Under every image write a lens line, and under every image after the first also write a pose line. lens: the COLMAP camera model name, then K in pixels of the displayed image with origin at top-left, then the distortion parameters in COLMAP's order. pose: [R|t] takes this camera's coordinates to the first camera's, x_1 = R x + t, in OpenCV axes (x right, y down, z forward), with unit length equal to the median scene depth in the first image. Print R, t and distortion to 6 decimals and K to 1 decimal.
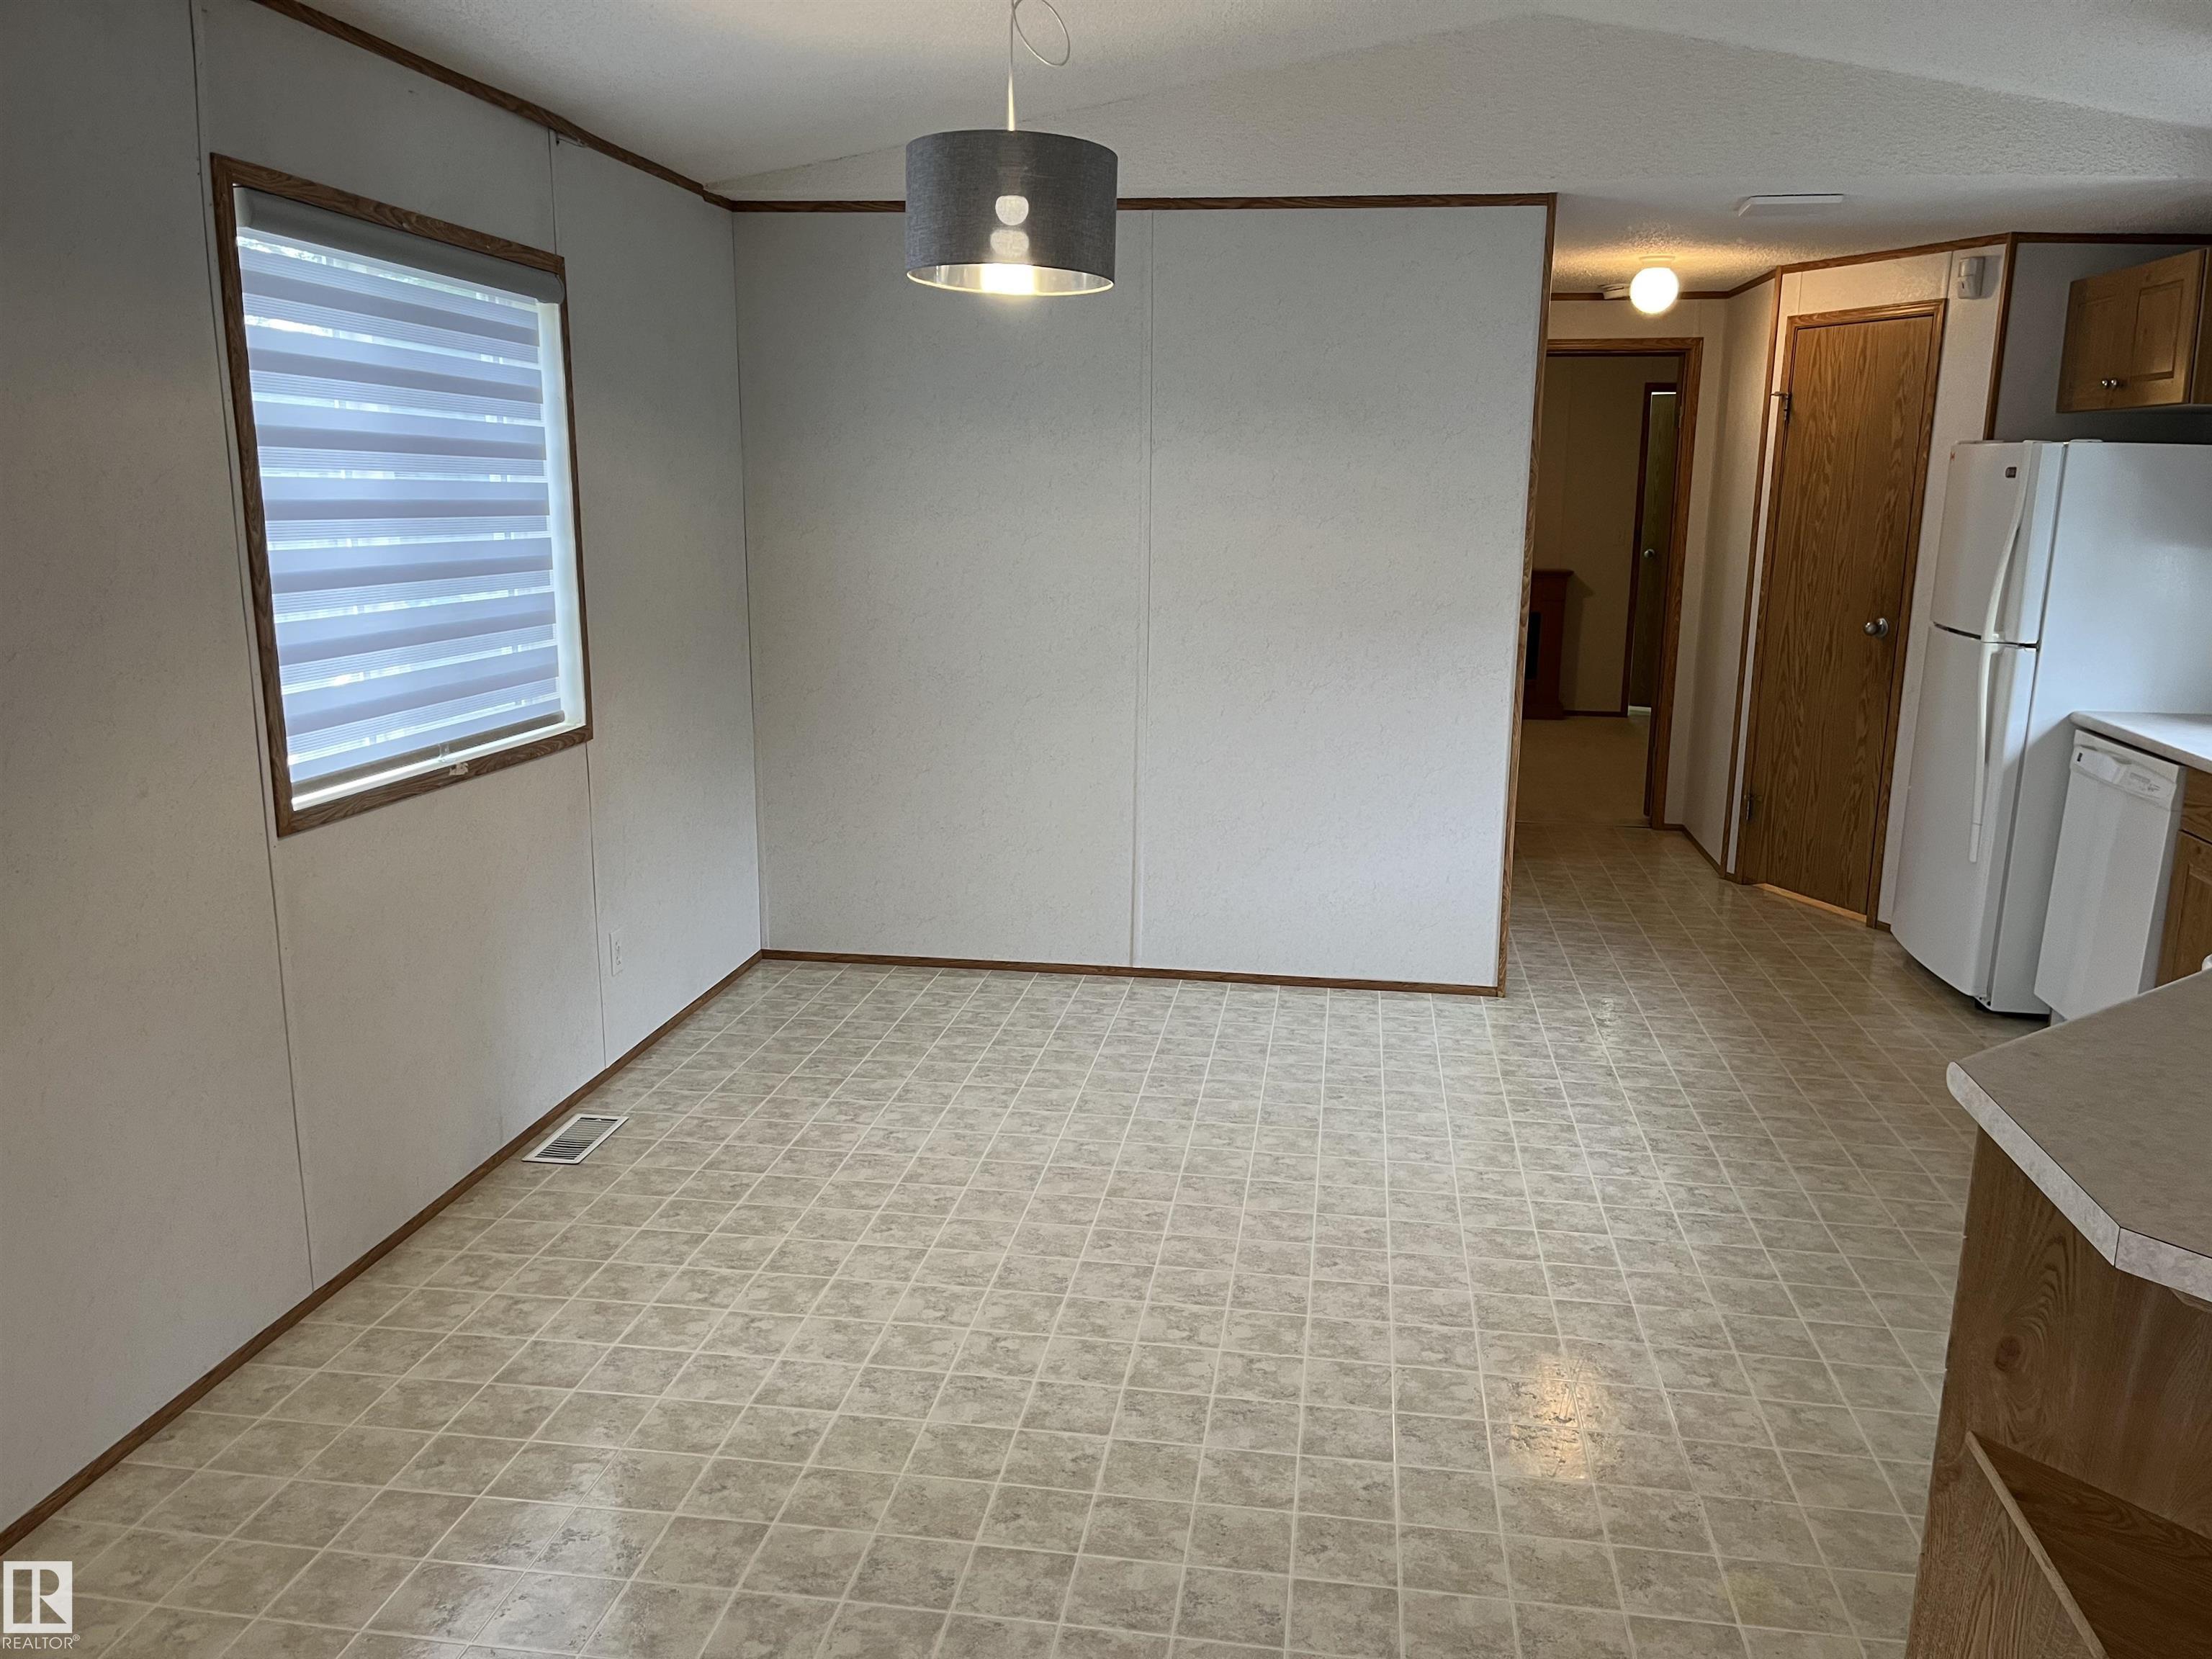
lens RADIAL K [[1677.4, 0, 1111.0], [0, 1677.4, 844.4], [0, 0, 1]] dist [0.060288, -0.073559]
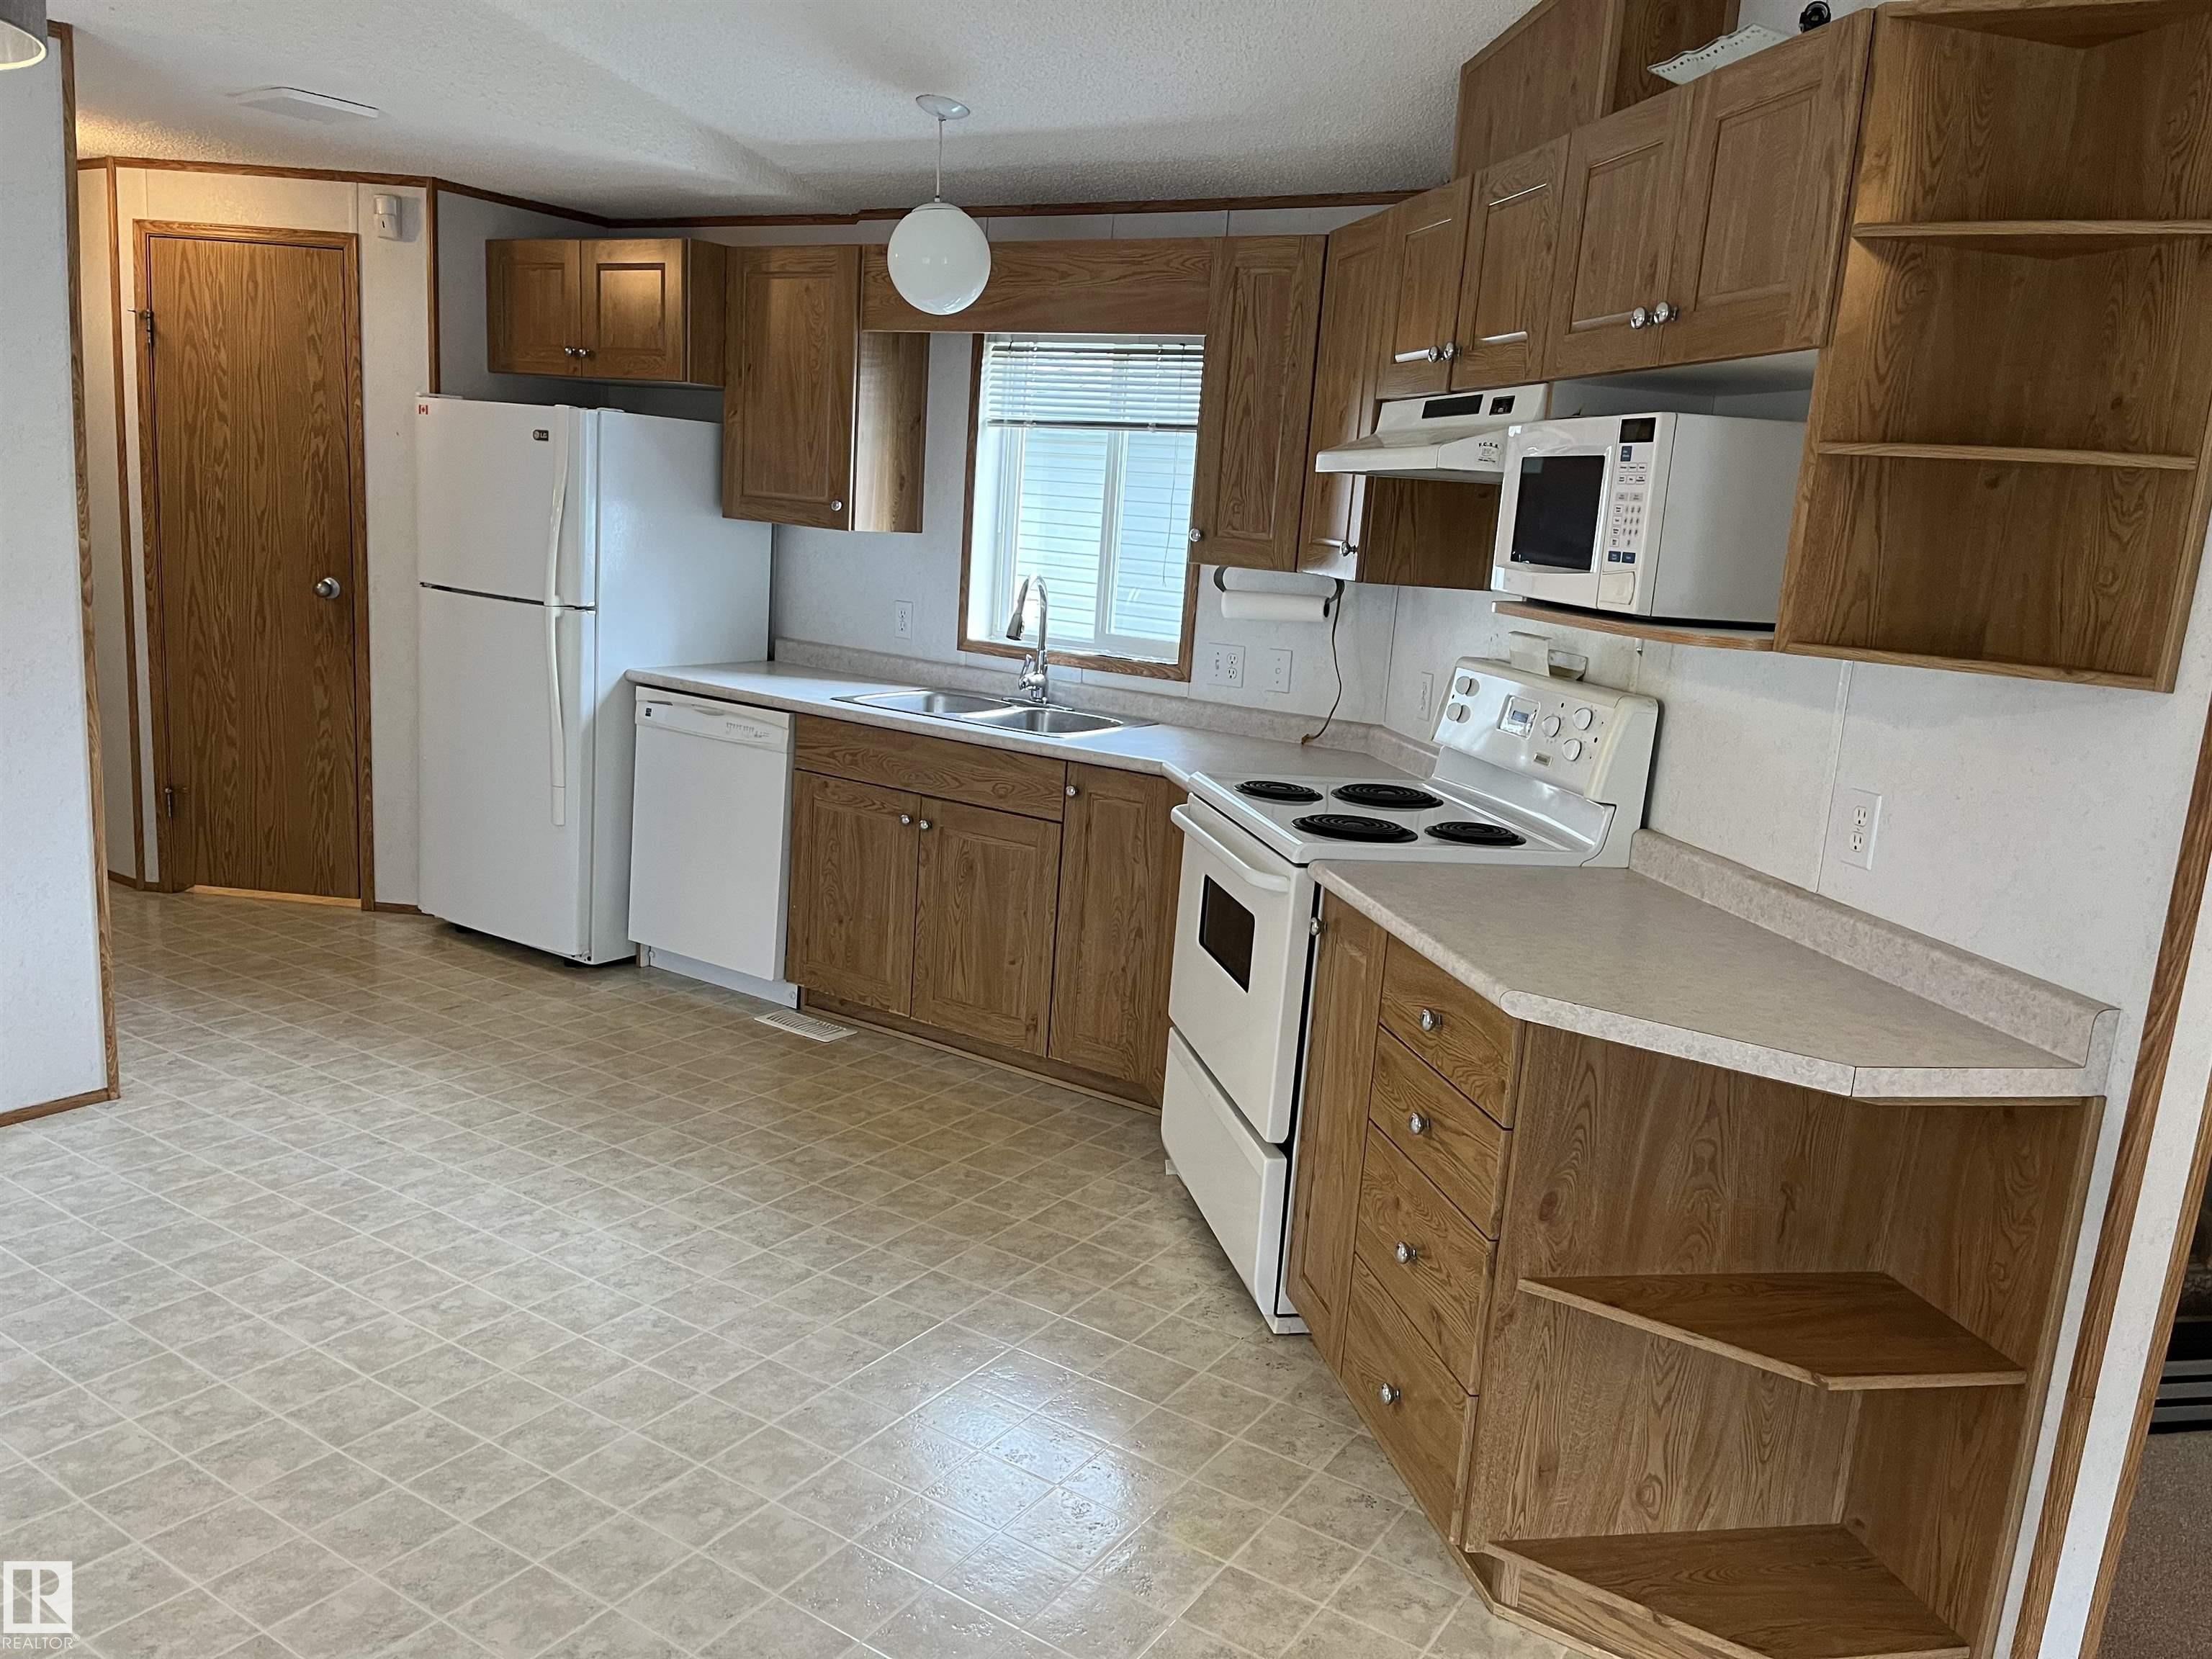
lens RADIAL K [[1677.4, 0, 1124.5], [0, 1677.4, 850.1], [0, 0, 1]] dist [0.060288, -0.073559]
pose [[0.414371, -0.170739, 0.893949, -0.242249], [0.129442, 0.983316, 0.127807, -0.057509], [-0.900856, 0.062755, 0.429558, 0.260506]]
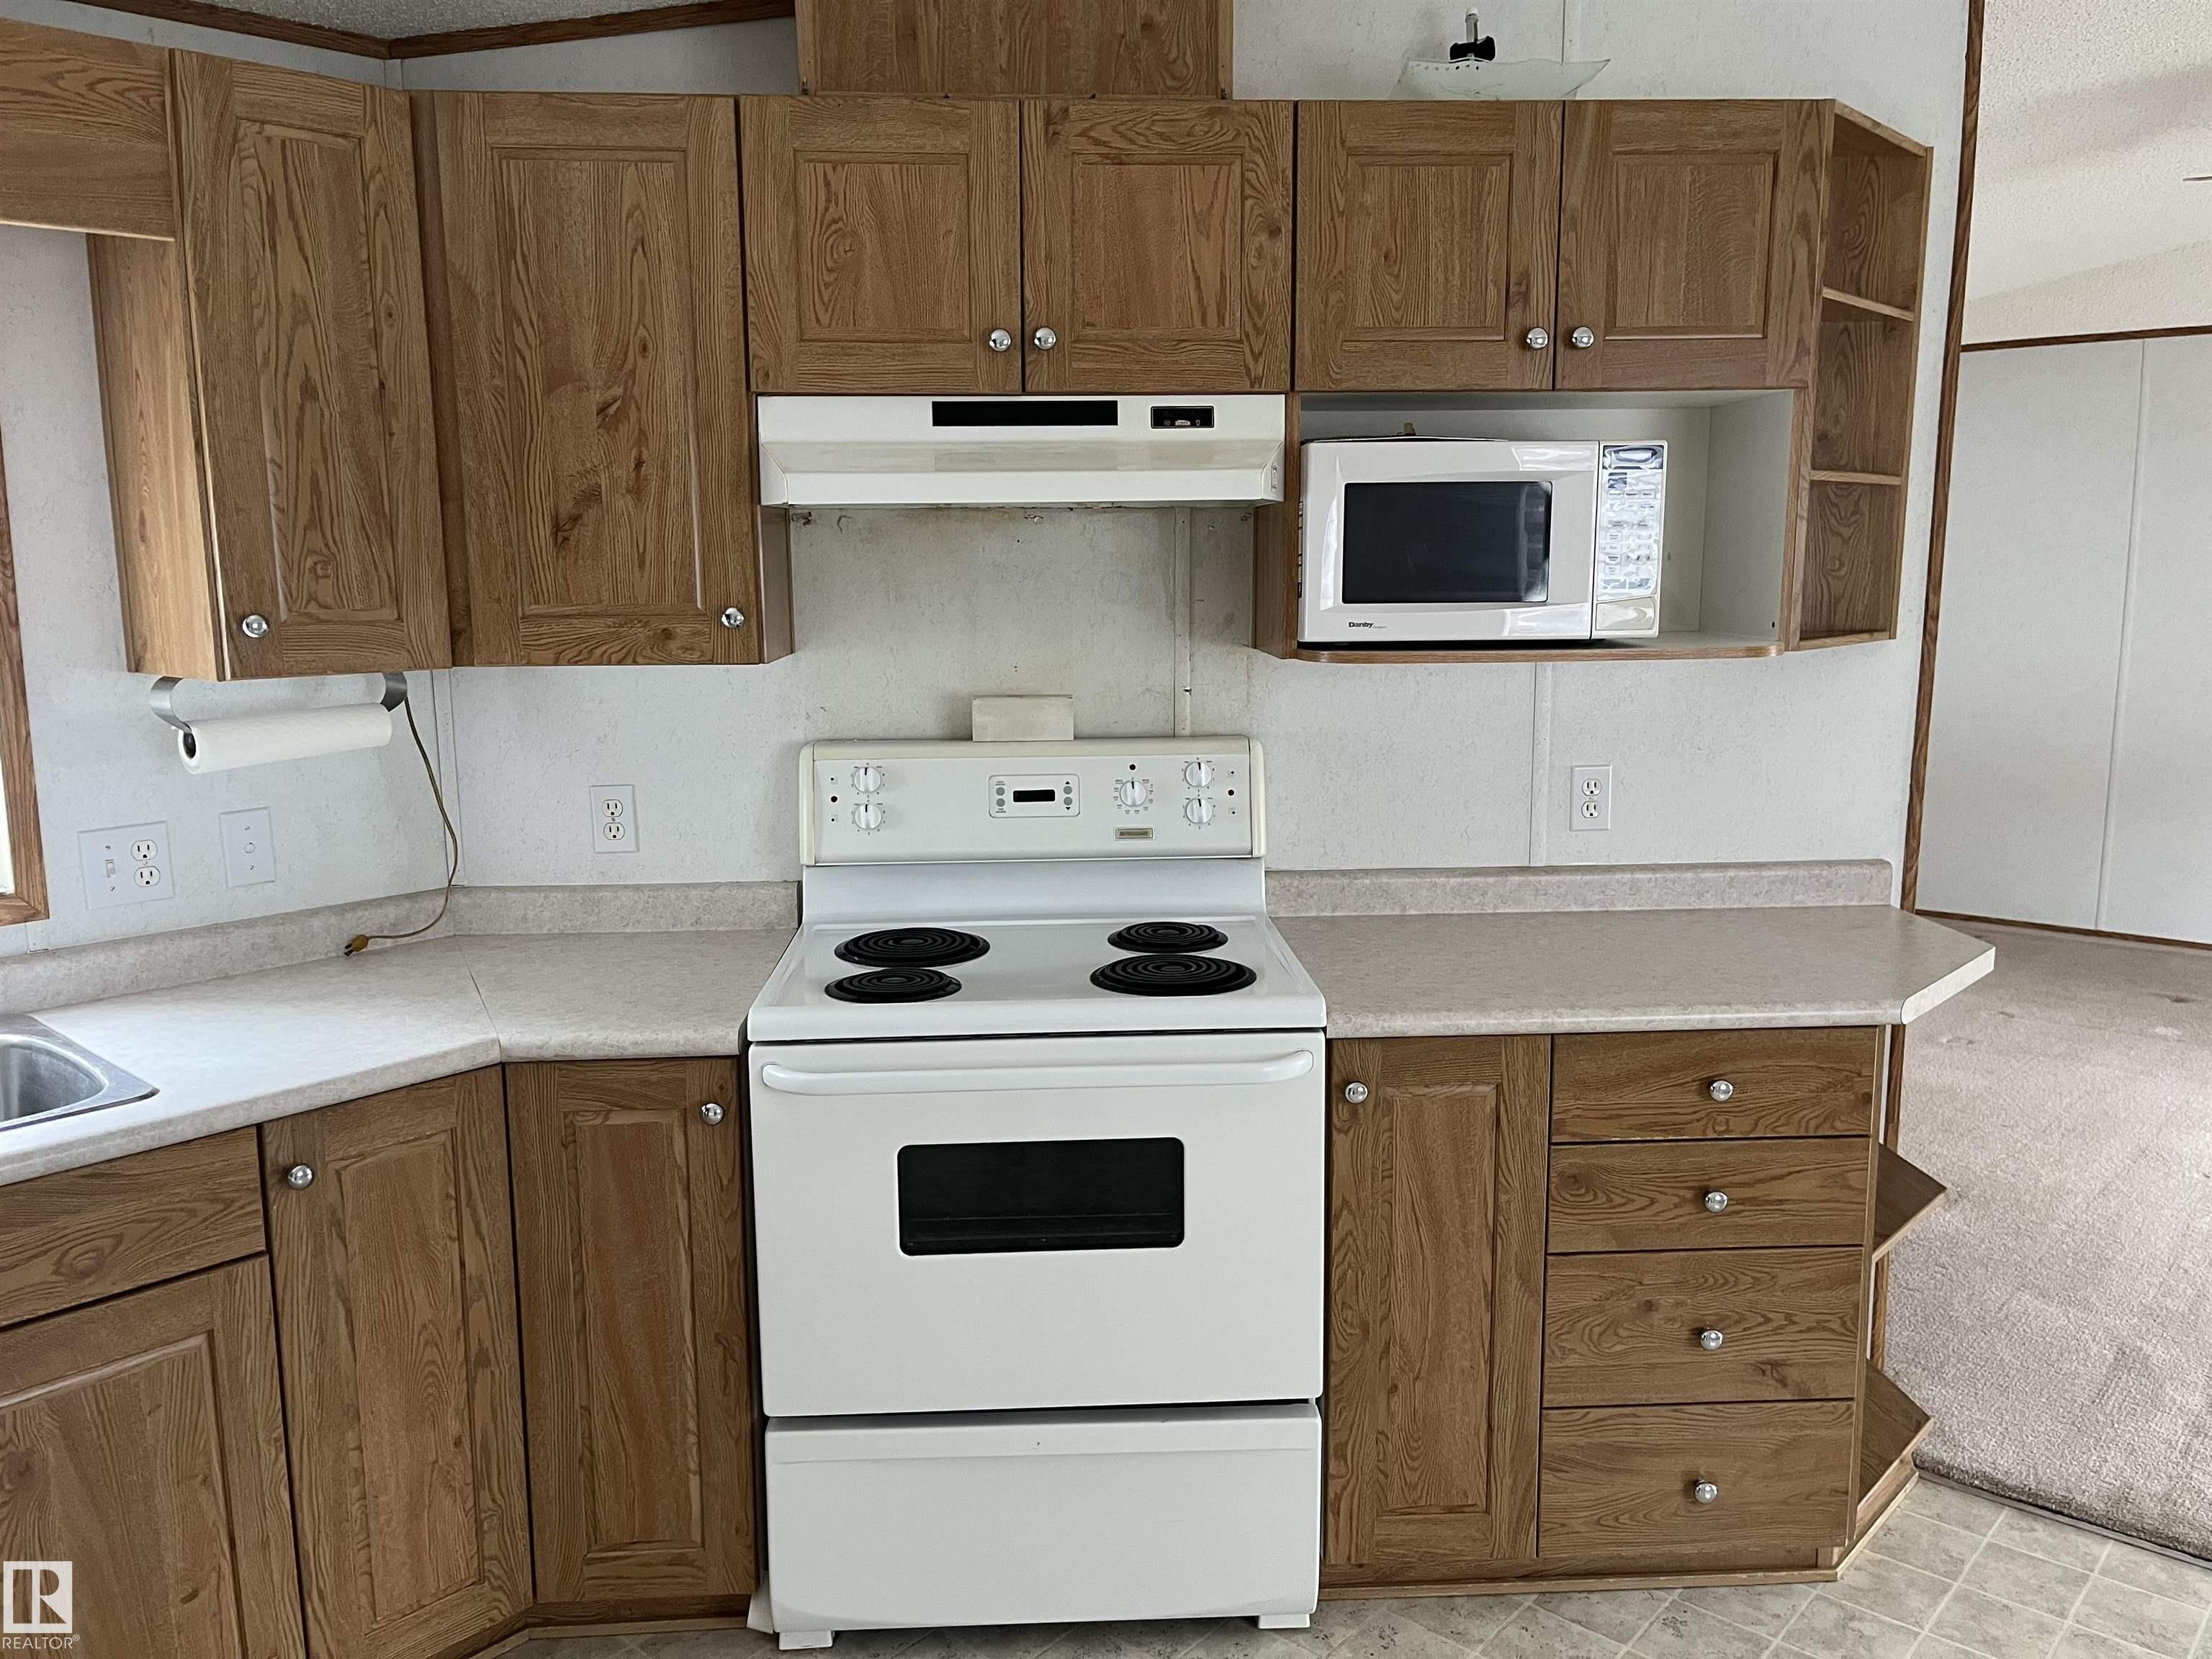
lens RADIAL K [[1677.4, 0, 1109.1], [0, 1677.4, 831.8], [0, 0, 1]] dist [0.060288, -0.073559]
pose [[-0.830720, -0.105338, 0.546634, 0.114372], [0.111002, 0.930873, 0.348072, -0.177665], [-0.545512, 0.349828, -0.761602, 0.804261]]
